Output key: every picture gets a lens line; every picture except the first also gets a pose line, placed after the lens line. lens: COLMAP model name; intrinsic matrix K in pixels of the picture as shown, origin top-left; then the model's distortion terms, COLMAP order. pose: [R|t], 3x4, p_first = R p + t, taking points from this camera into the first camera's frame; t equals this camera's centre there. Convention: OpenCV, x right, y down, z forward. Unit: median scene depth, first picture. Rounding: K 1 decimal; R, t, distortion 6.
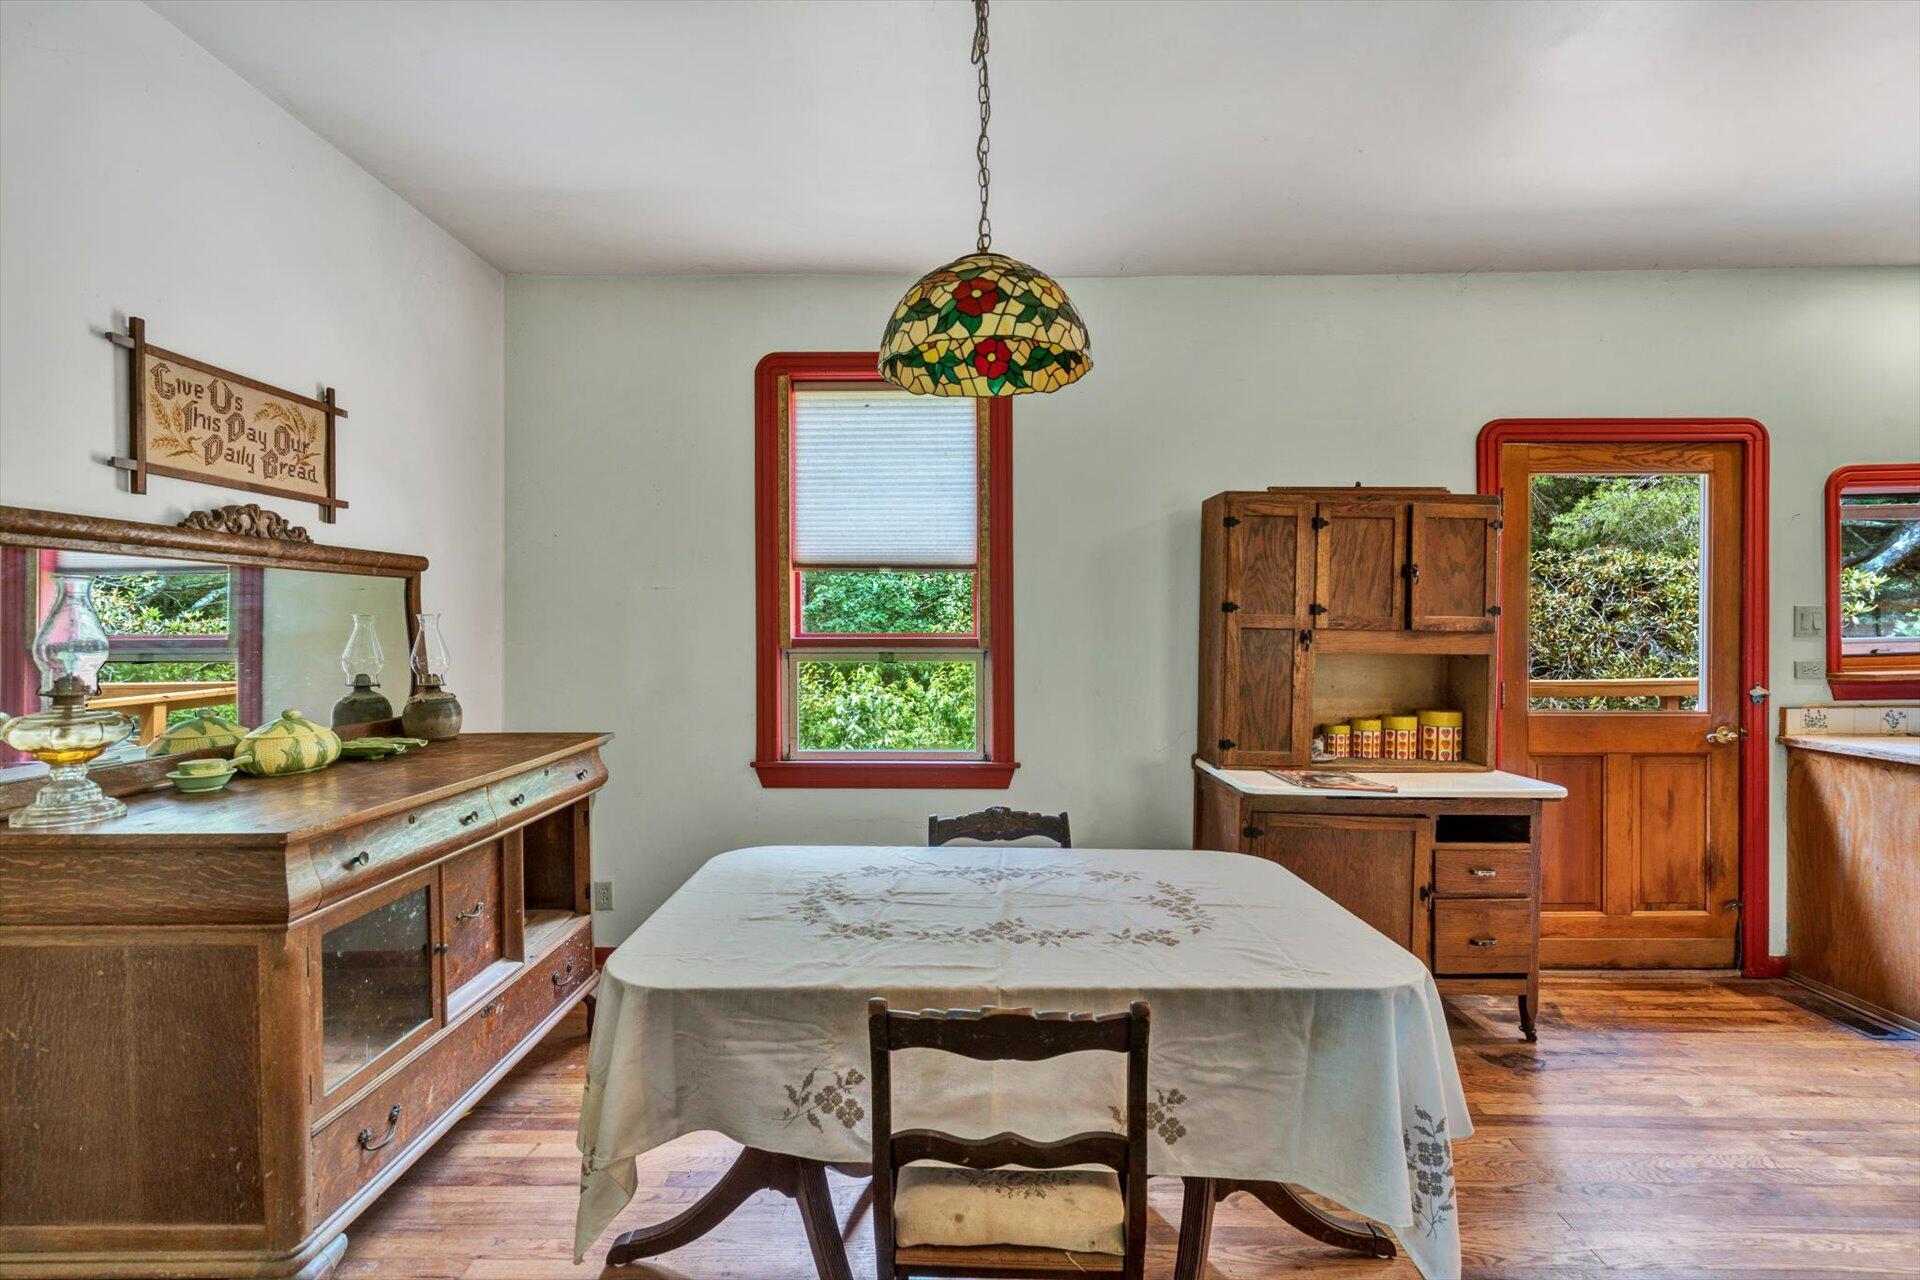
lens RADIAL K [[883.0, 0, 965.9], [0, 883.0, 628.9], [0, 0, 1]] dist [-0.001735, 0.000005]
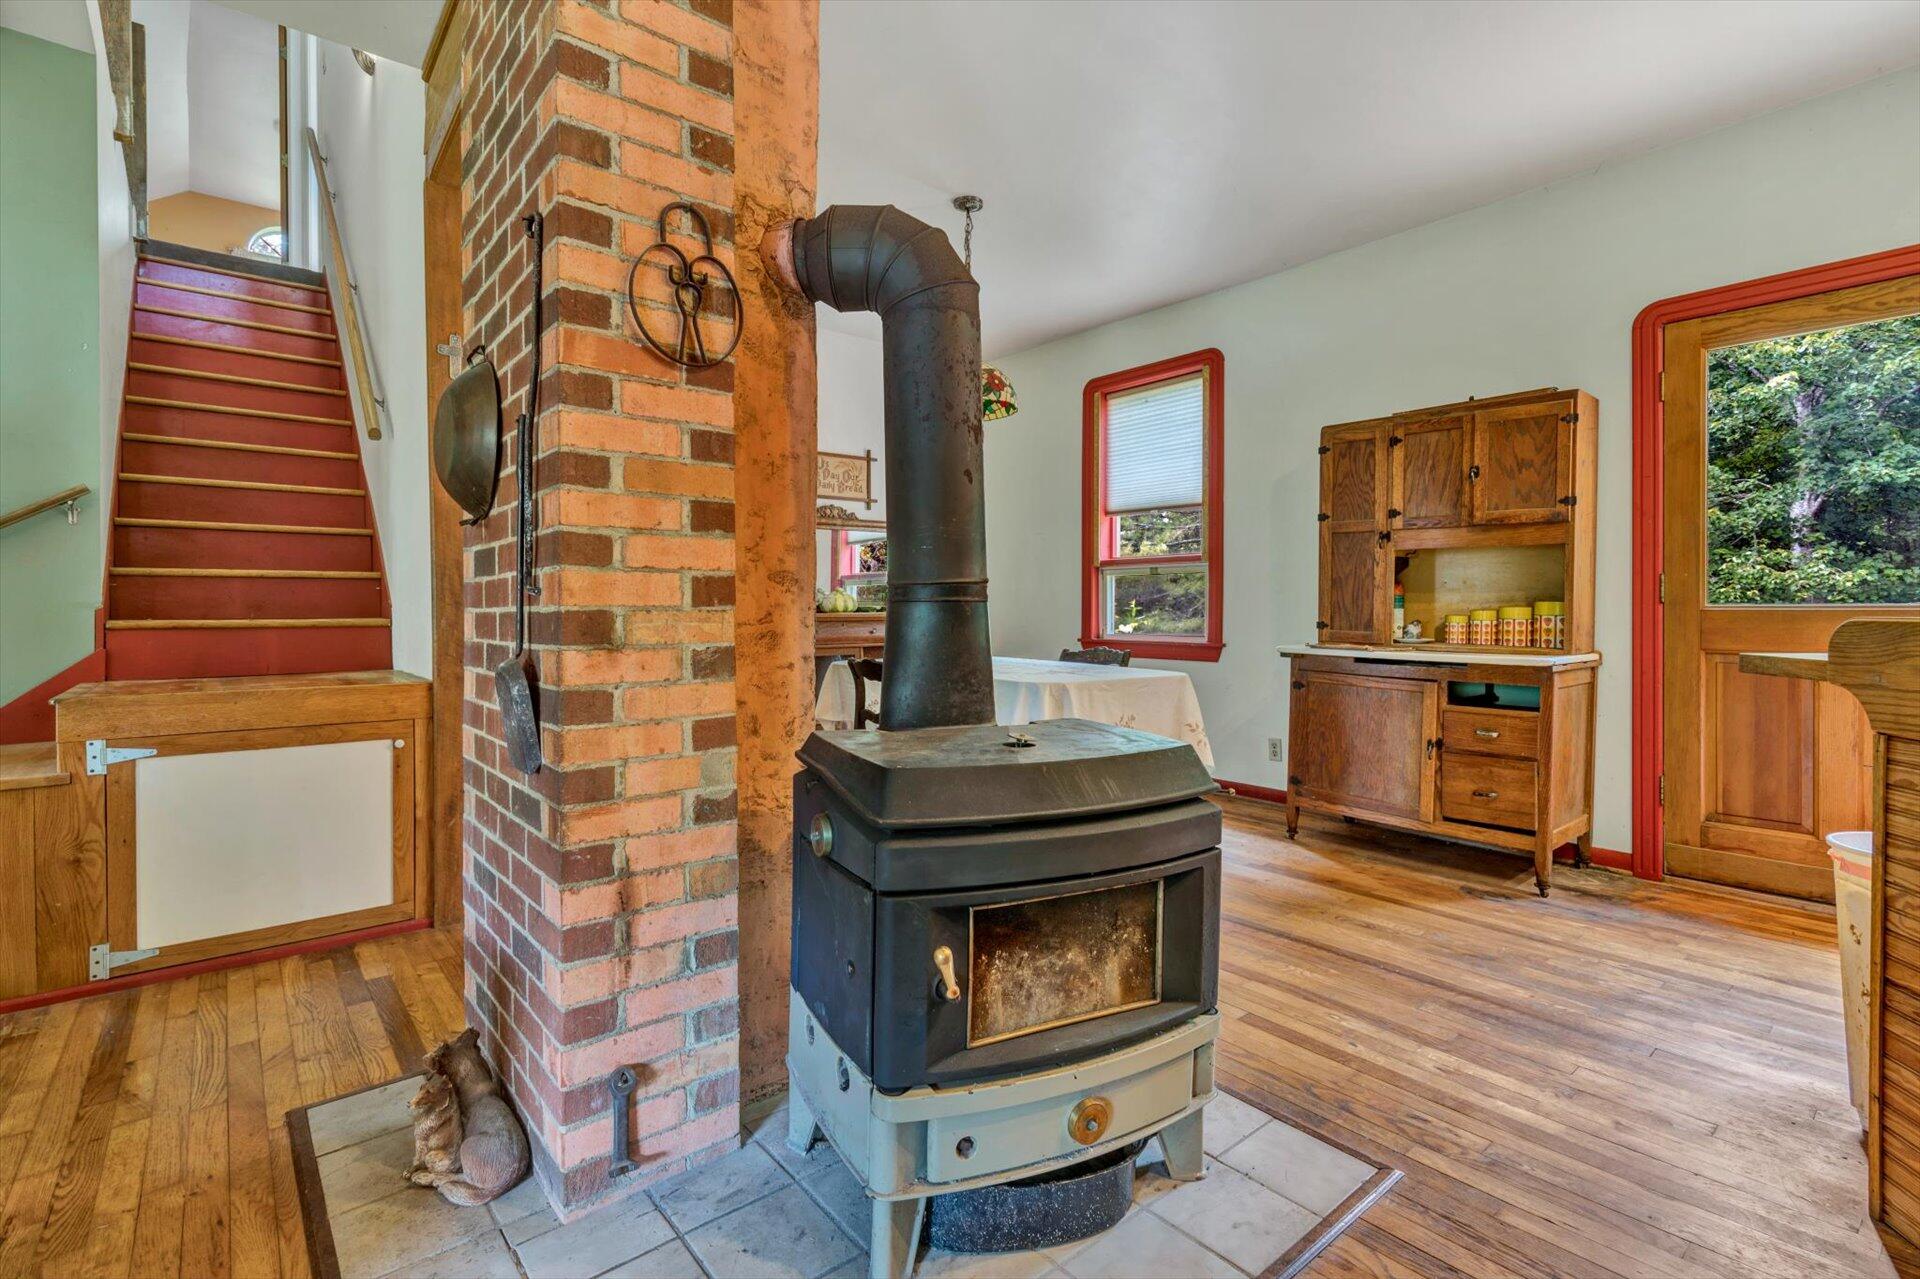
lens RADIAL K [[883.0, 0, 949.2], [0, 883.0, 622.0], [0, 0, 1]] dist [-0.001735, 0.000005]
pose [[0.640021, 0.012237, -0.768260, 0.939425], [0.000773, 0.999862, 0.016571, 0.105564], [0.768357, -0.011200, 0.639923, -0.235645]]
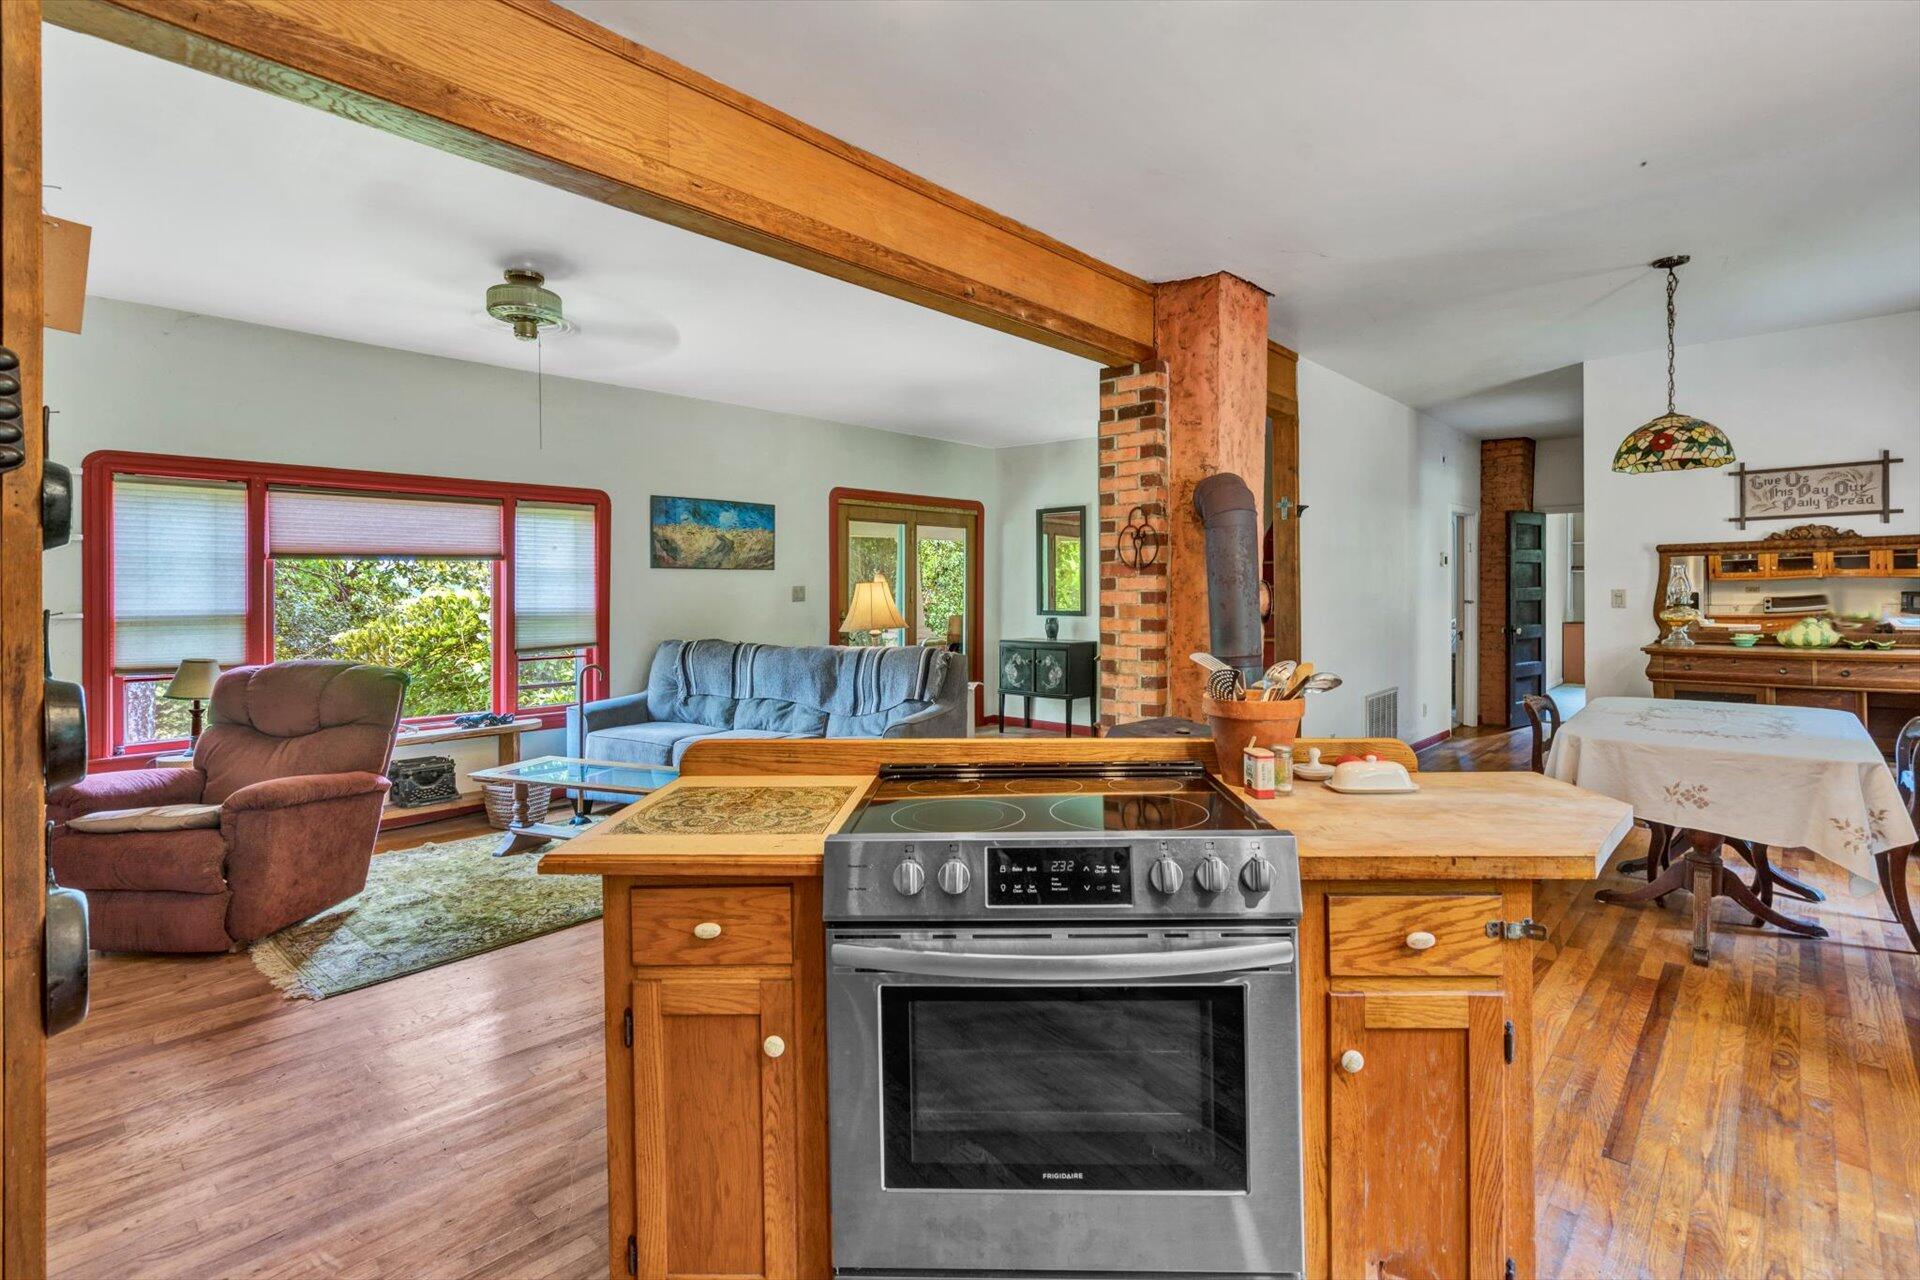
lens RADIAL K [[883.0, 0, 966.7], [0, 883.0, 593.4], [0, 0, 1]] dist [-0.001735, 0.000005]
pose [[-0.678967, 0.012350, -0.734065, 1.603508], [0.013399, 0.999900, 0.004429, -0.005397], [0.734046, -0.006828, -0.679065, 0.688543]]
